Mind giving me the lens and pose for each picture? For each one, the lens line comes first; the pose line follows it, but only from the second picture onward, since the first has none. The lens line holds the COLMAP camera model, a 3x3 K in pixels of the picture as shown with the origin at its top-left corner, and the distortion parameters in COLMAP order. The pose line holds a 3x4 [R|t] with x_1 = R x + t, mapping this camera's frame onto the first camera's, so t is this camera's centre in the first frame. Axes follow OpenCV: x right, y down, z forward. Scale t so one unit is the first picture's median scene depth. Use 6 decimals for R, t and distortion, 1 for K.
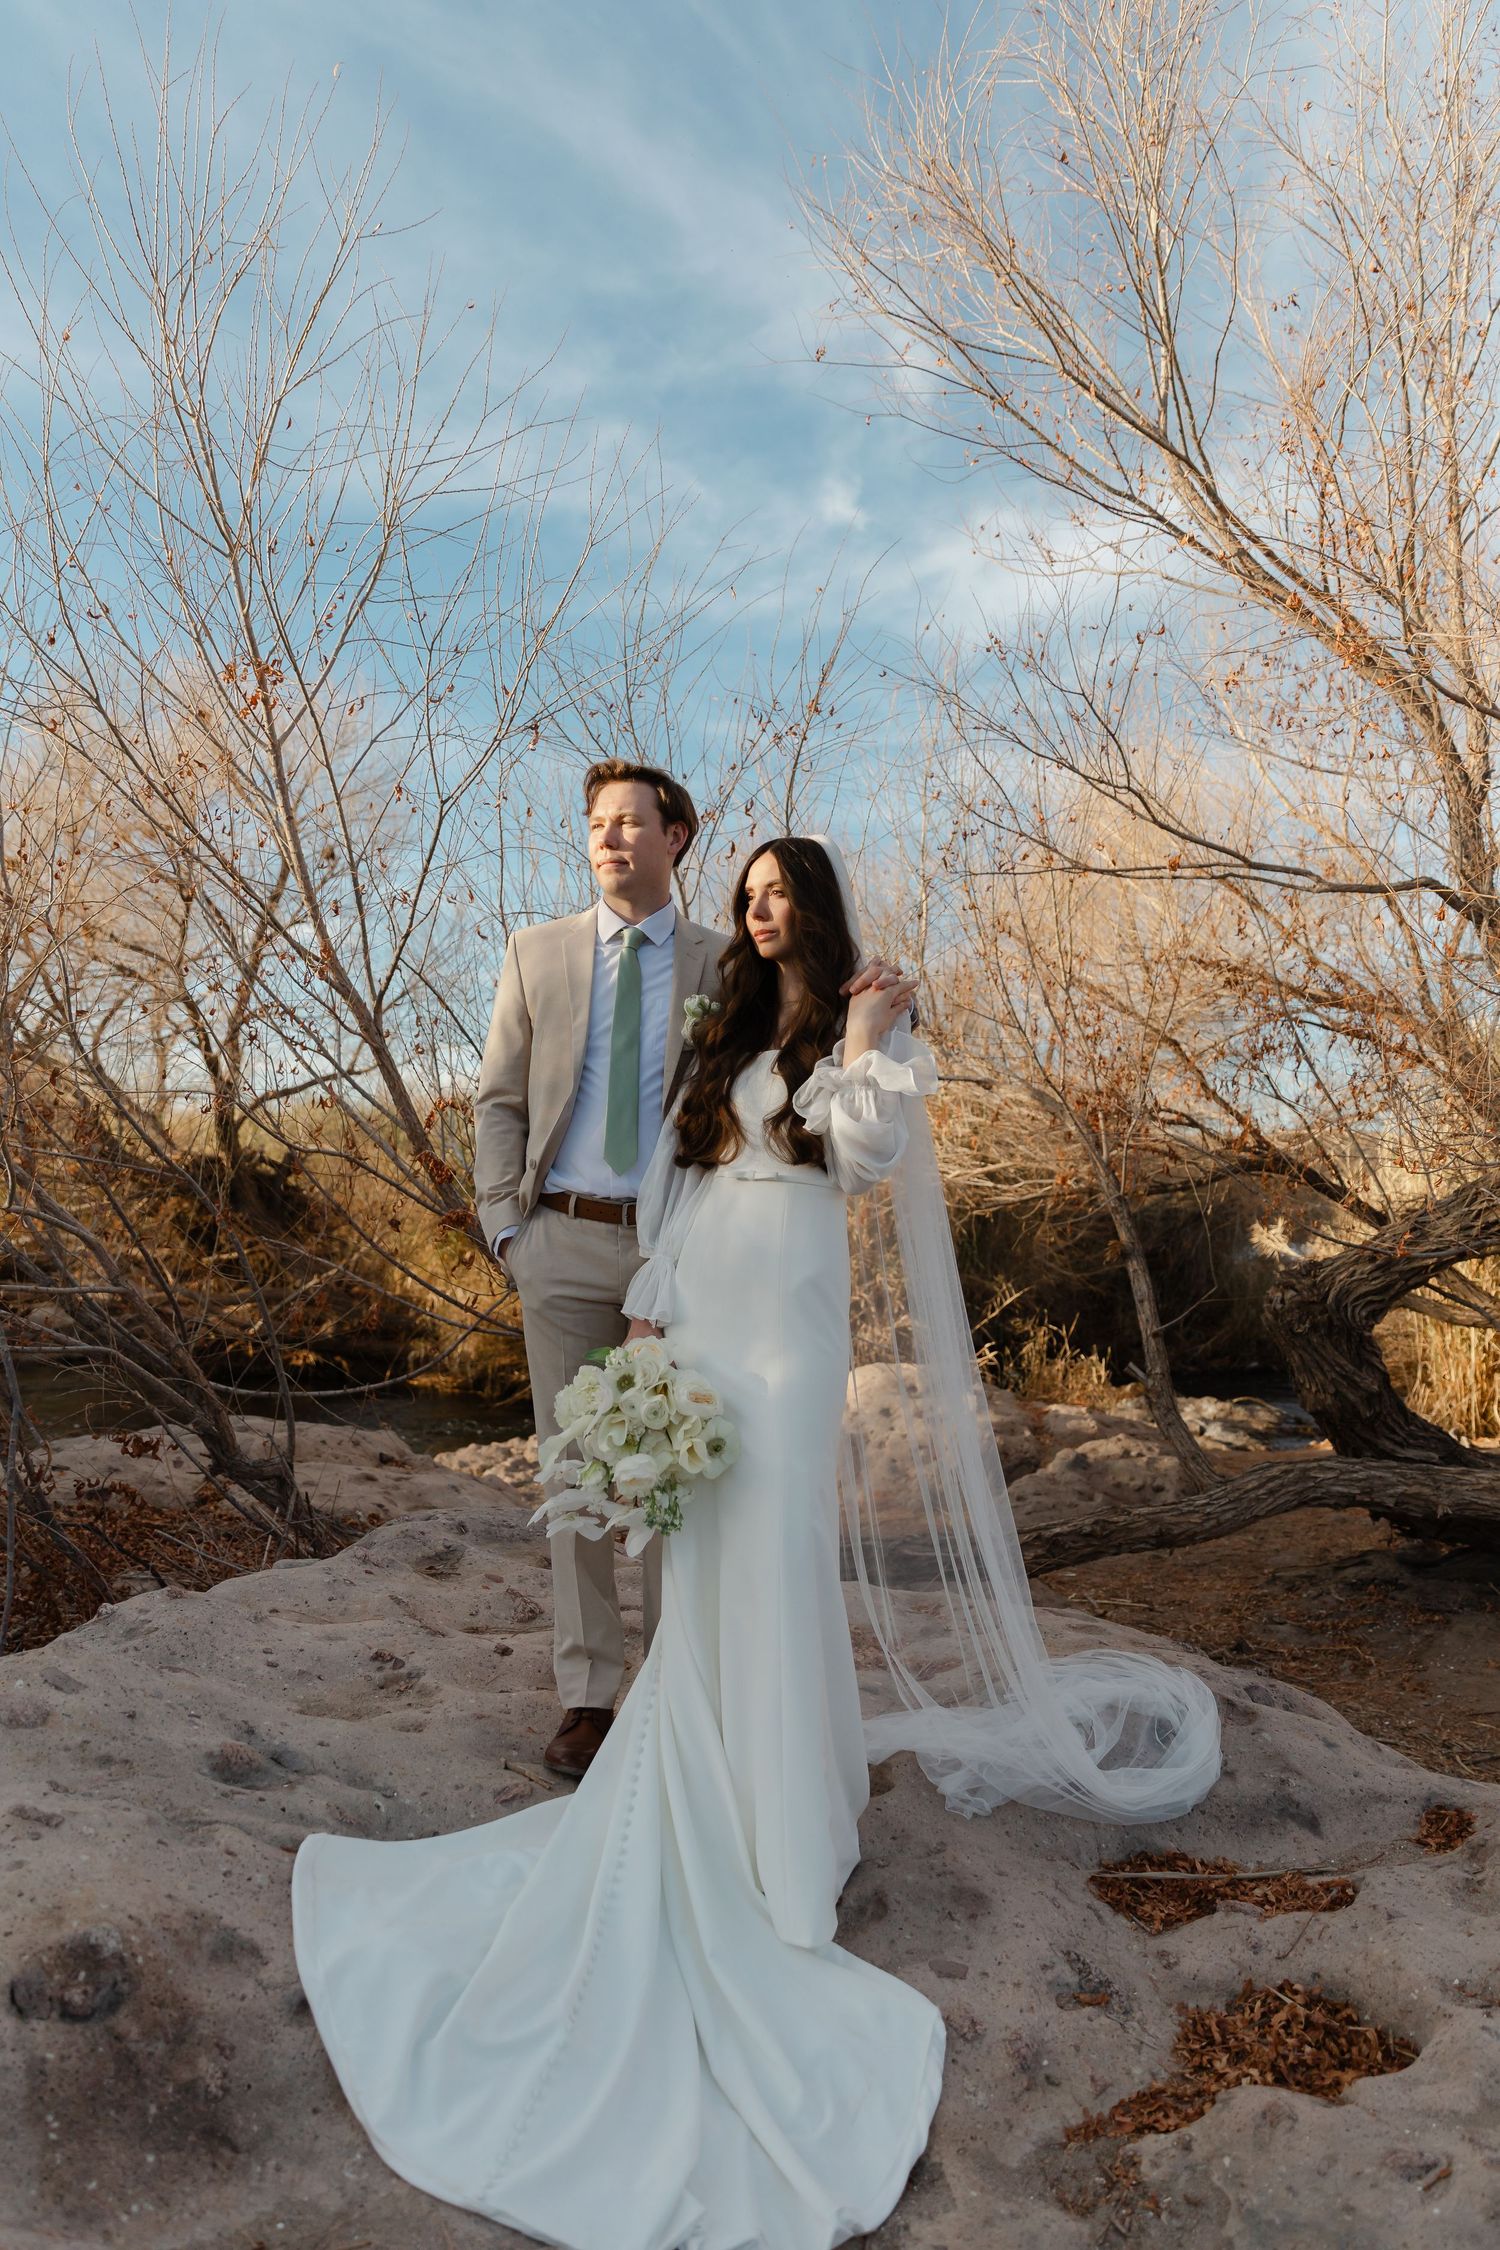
lens RADIAL K [[1524.6, 0, 750.0], [0, 1524.6, 1125.0], [0, 0, 1]] dist [0.015038, -0.005499]
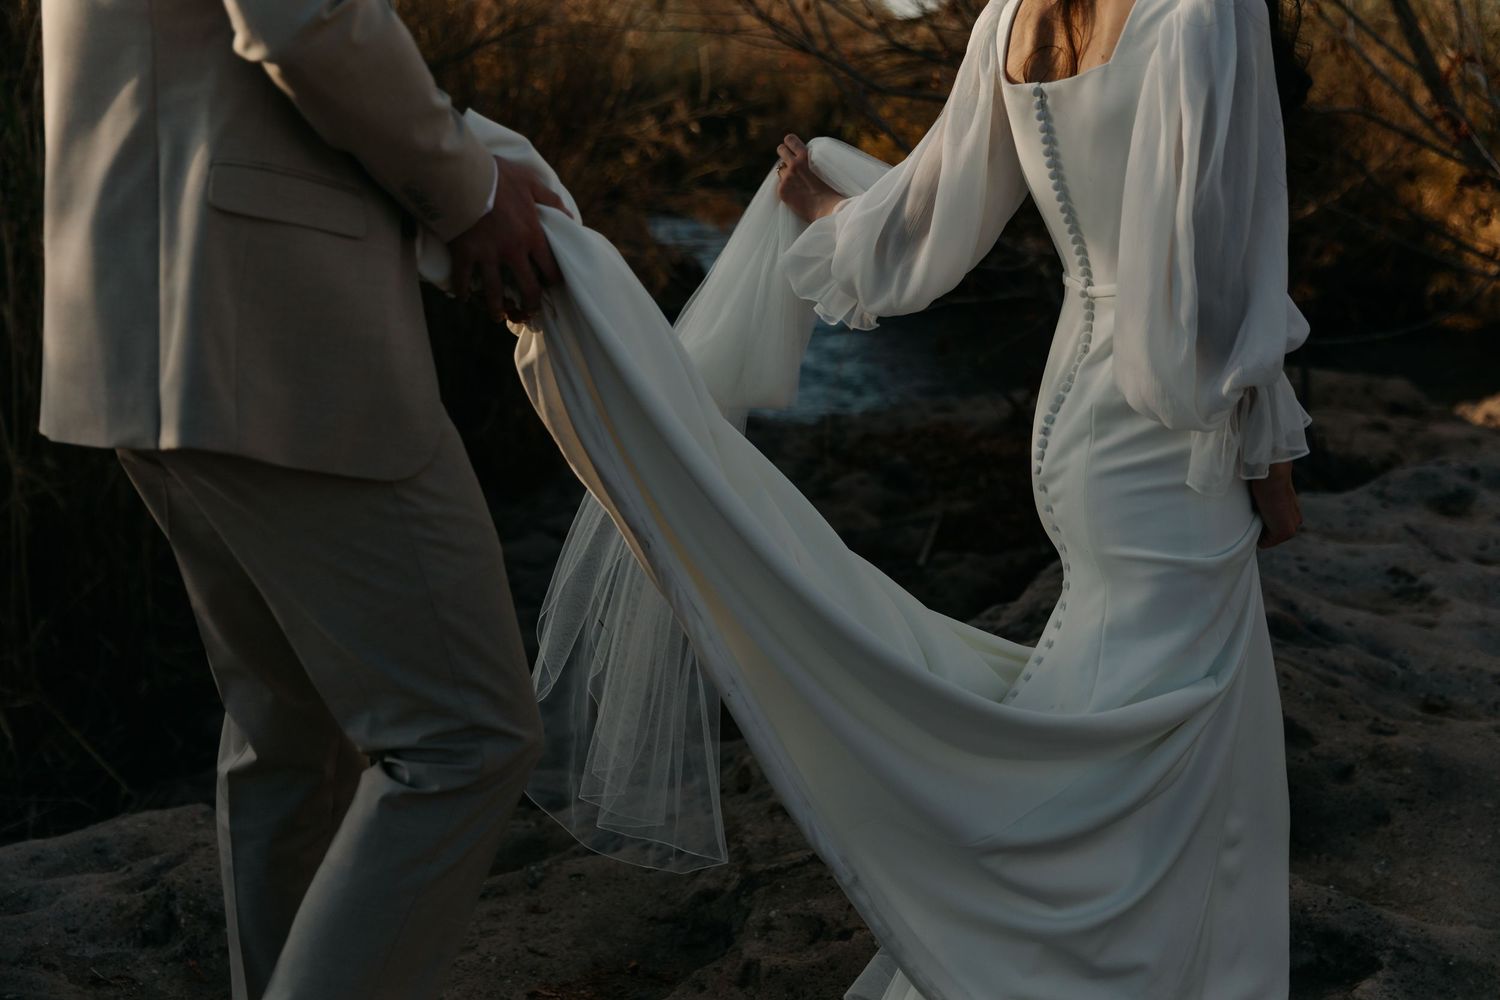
lens RADIAL K [[1792.7, 0, 750.0], [0, 1792.7, 500.0], [0, 0, 1]] dist [0.010800, 0.017983]
pose [[0.838865, 0.061960, -0.540802, 0.042364], [0.083706, 0.967000, 0.240632, -0.039522], [0.537865, -0.247126, 0.805996, -0.182422]]
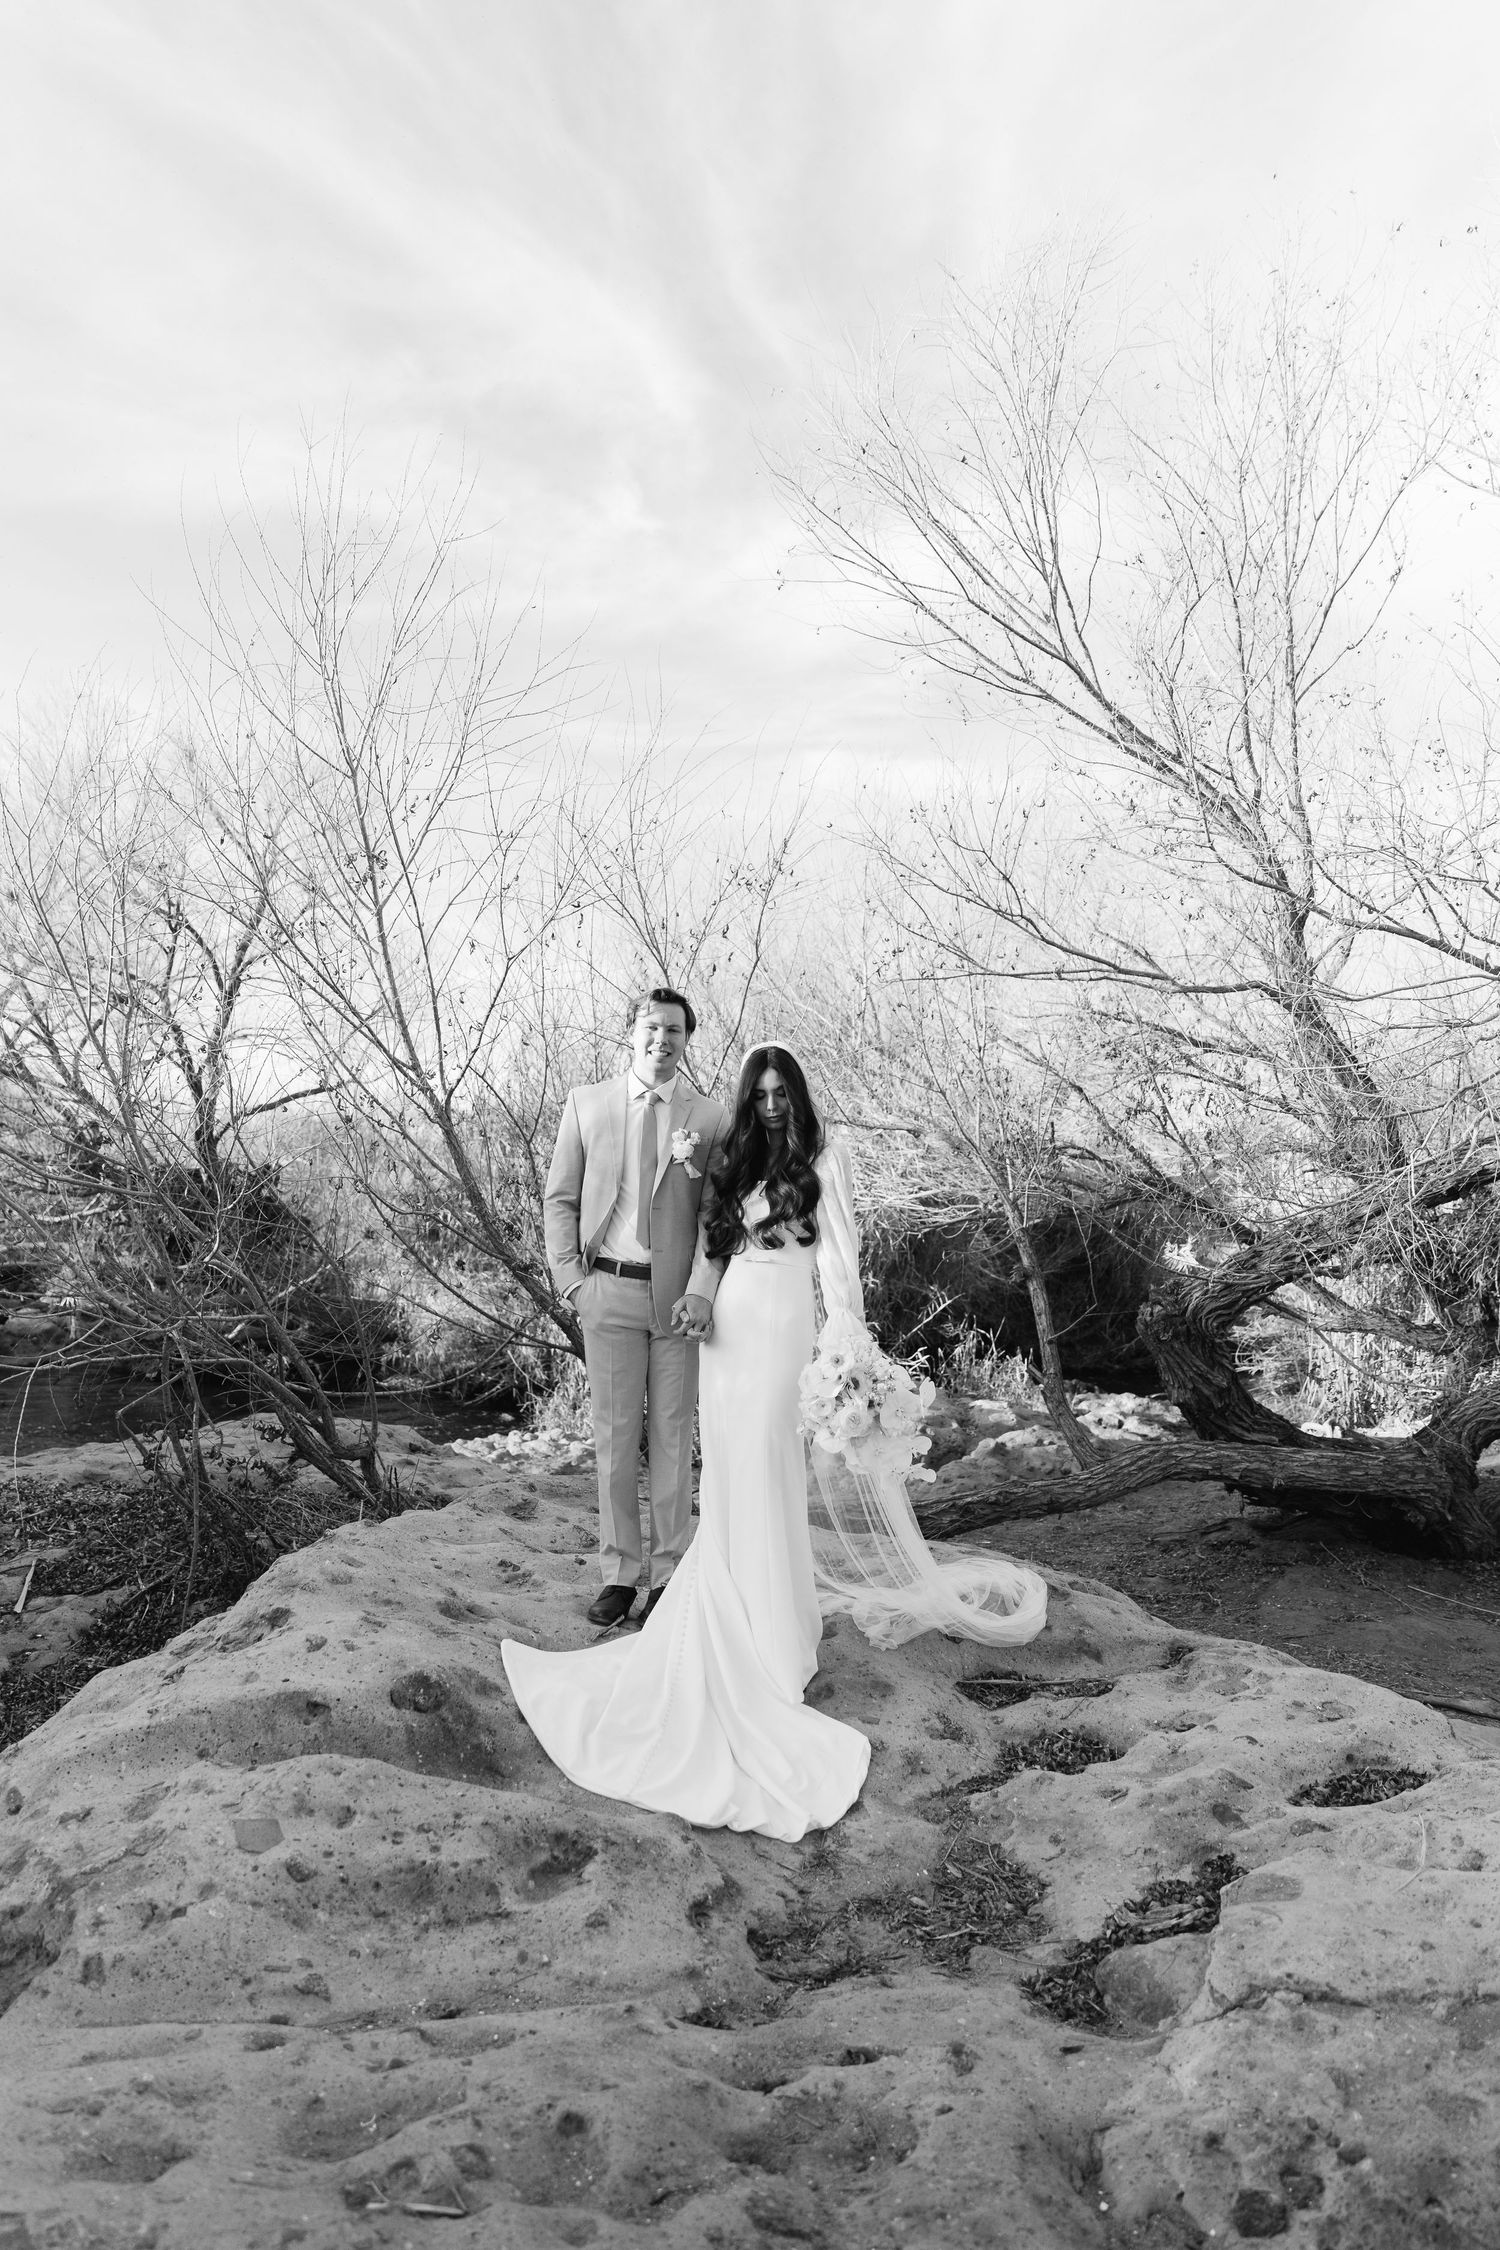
lens RADIAL K [[1524.6, 0, 750.0], [0, 1524.6, 1125.0], [0, 0, 1]] dist [0.015038, -0.005499]
pose [[0.999358, 0.000748, 0.035833, -0.025004], [-0.000774, 0.999999, 0.000694, -0.046405], [-0.035833, -0.000722, 0.999358, -0.267779]]
